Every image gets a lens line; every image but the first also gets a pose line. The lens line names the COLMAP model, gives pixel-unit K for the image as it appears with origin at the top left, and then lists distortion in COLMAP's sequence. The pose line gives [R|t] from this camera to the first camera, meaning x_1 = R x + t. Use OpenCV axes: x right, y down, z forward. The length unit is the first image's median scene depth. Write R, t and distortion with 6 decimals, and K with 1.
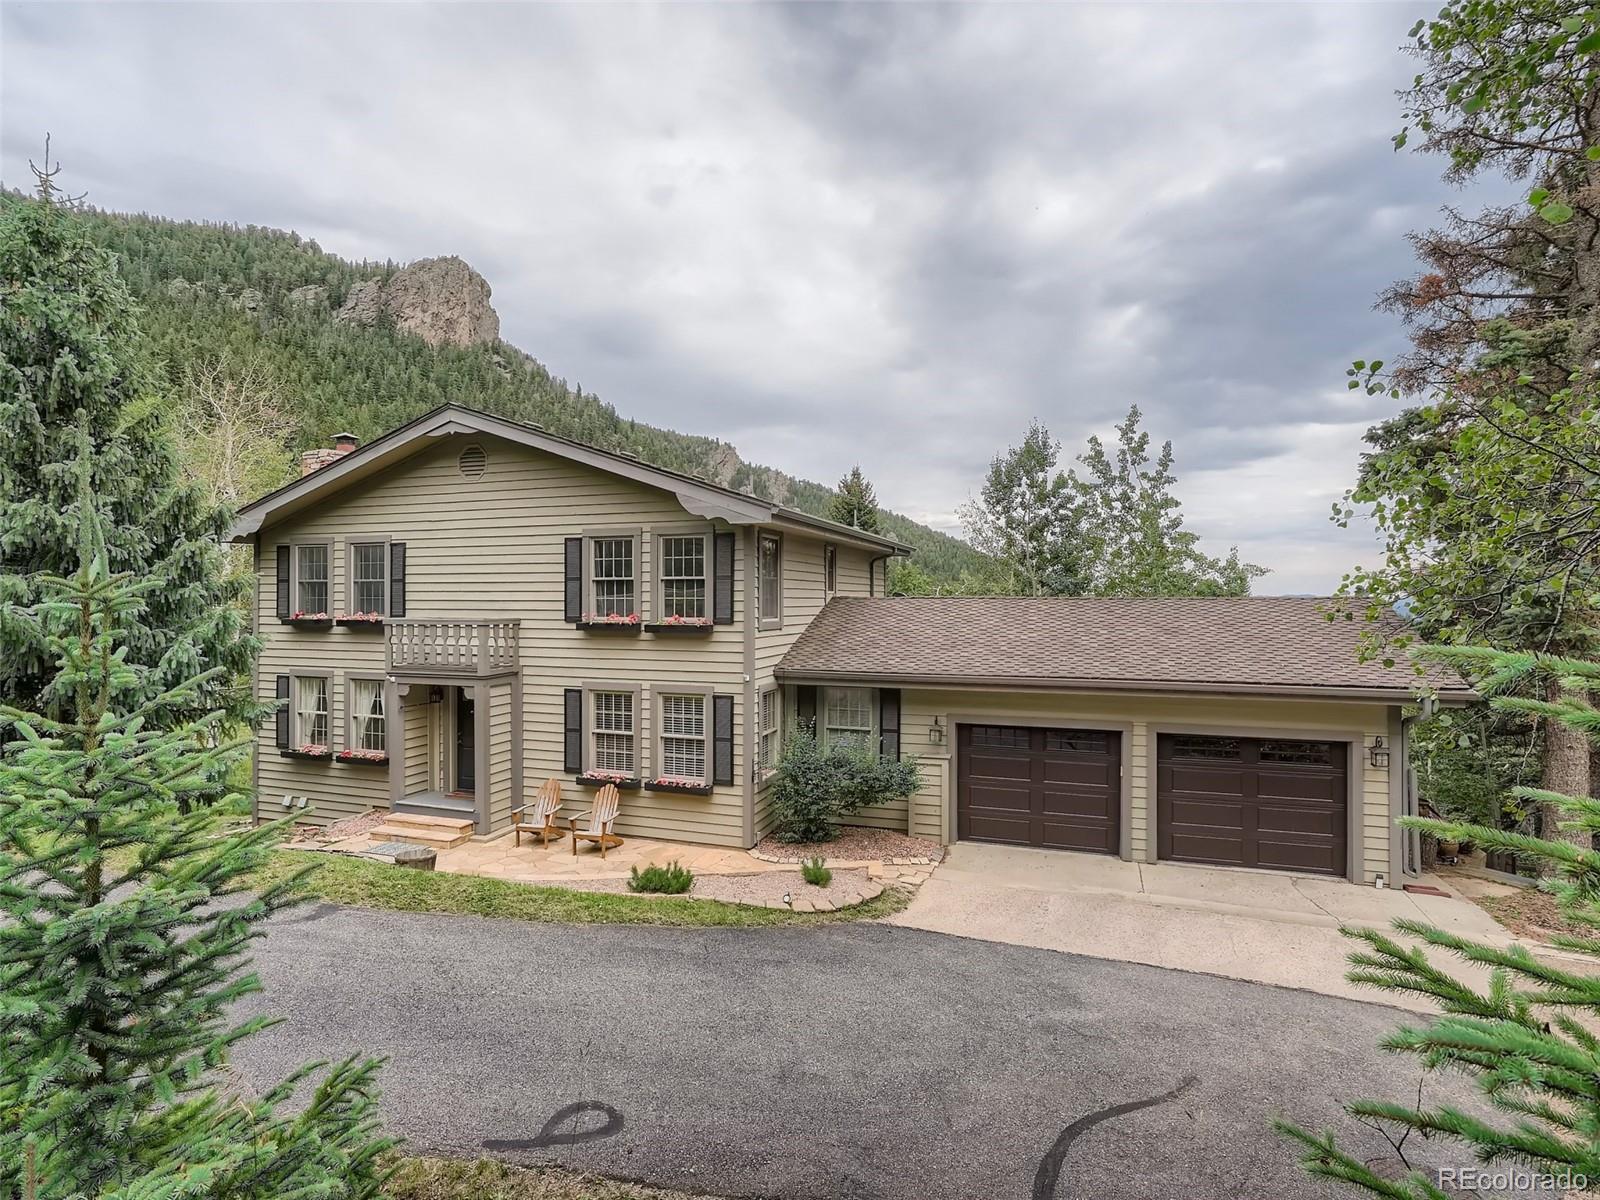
lens RADIAL K [[829.2, 0, 800.0], [0, 829.2, 600.0], [0, 0, 1]] dist [-0.027972, 0.020966]
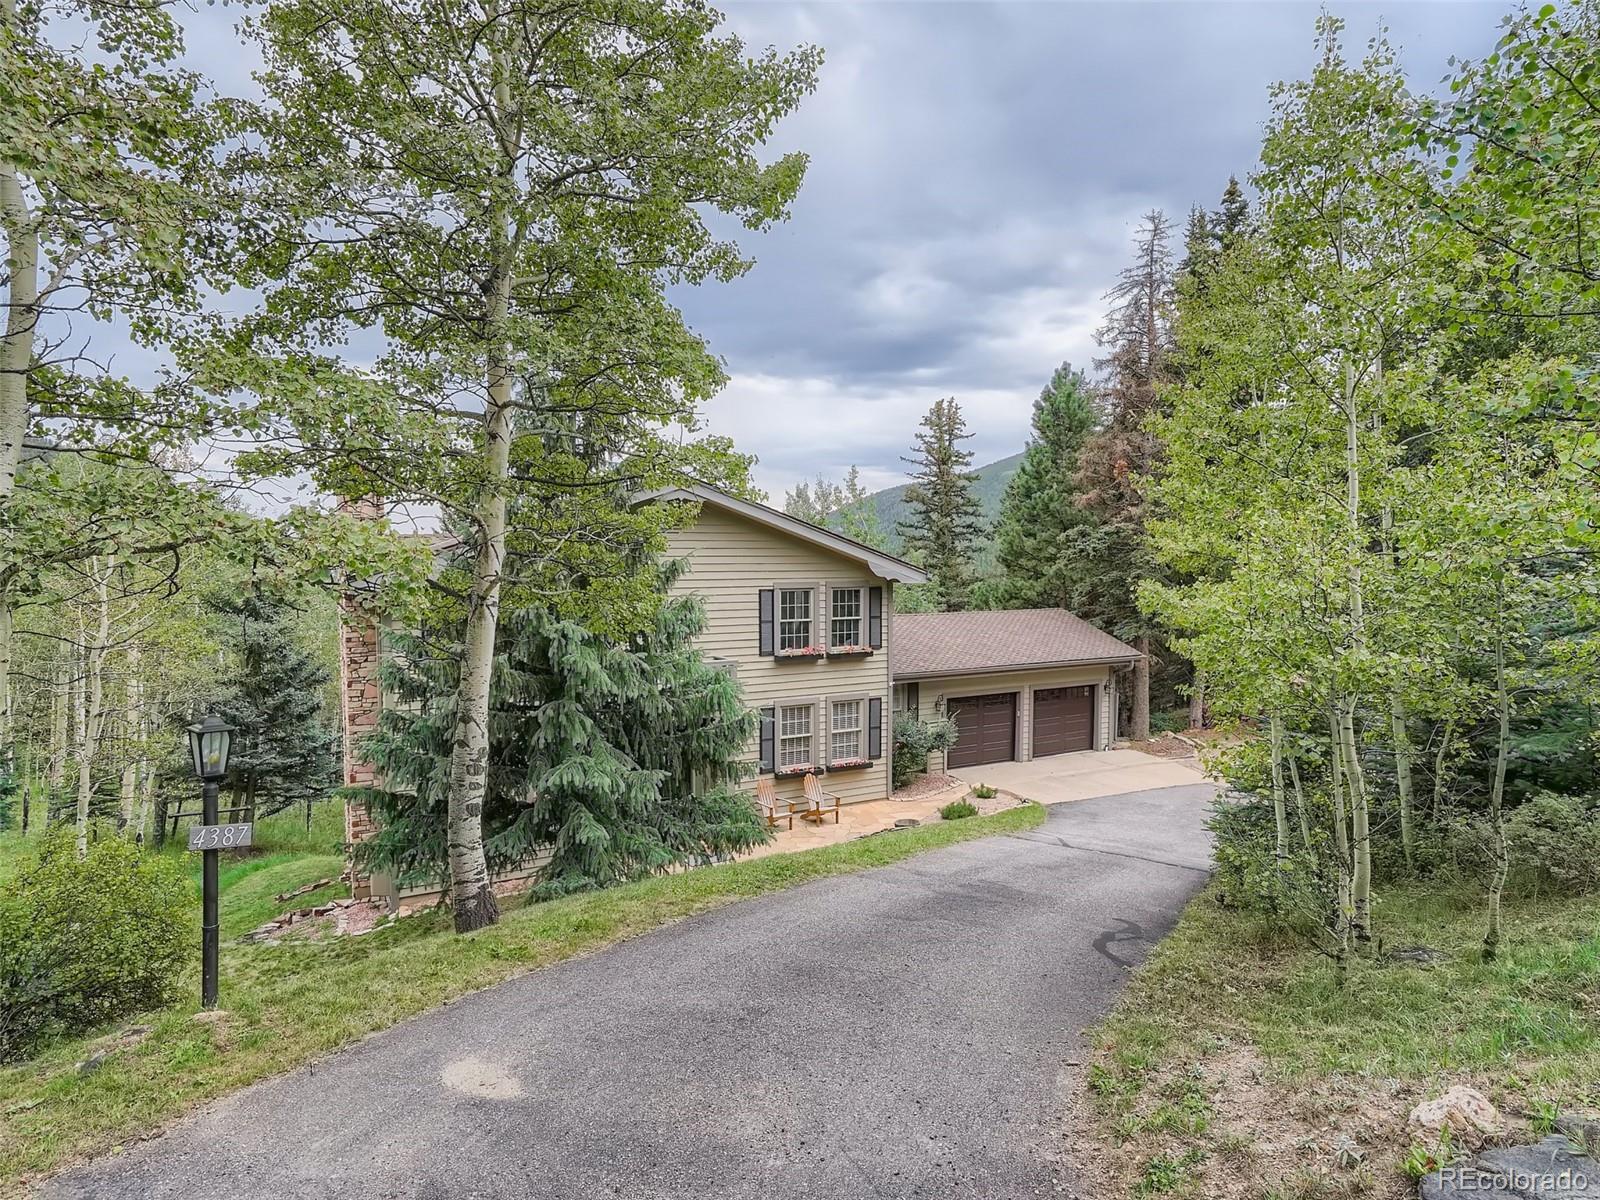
lens RADIAL K [[829.2, 0, 800.0], [0, 829.2, 600.0], [0, 0, 1]] dist [-0.027972, 0.020966]
pose [[0.691157, -0.028393, 0.722147, -1.203670], [0.017882, 0.999594, 0.022186, -0.089588], [-0.722483, -0.002420, 0.691384, 0.082284]]
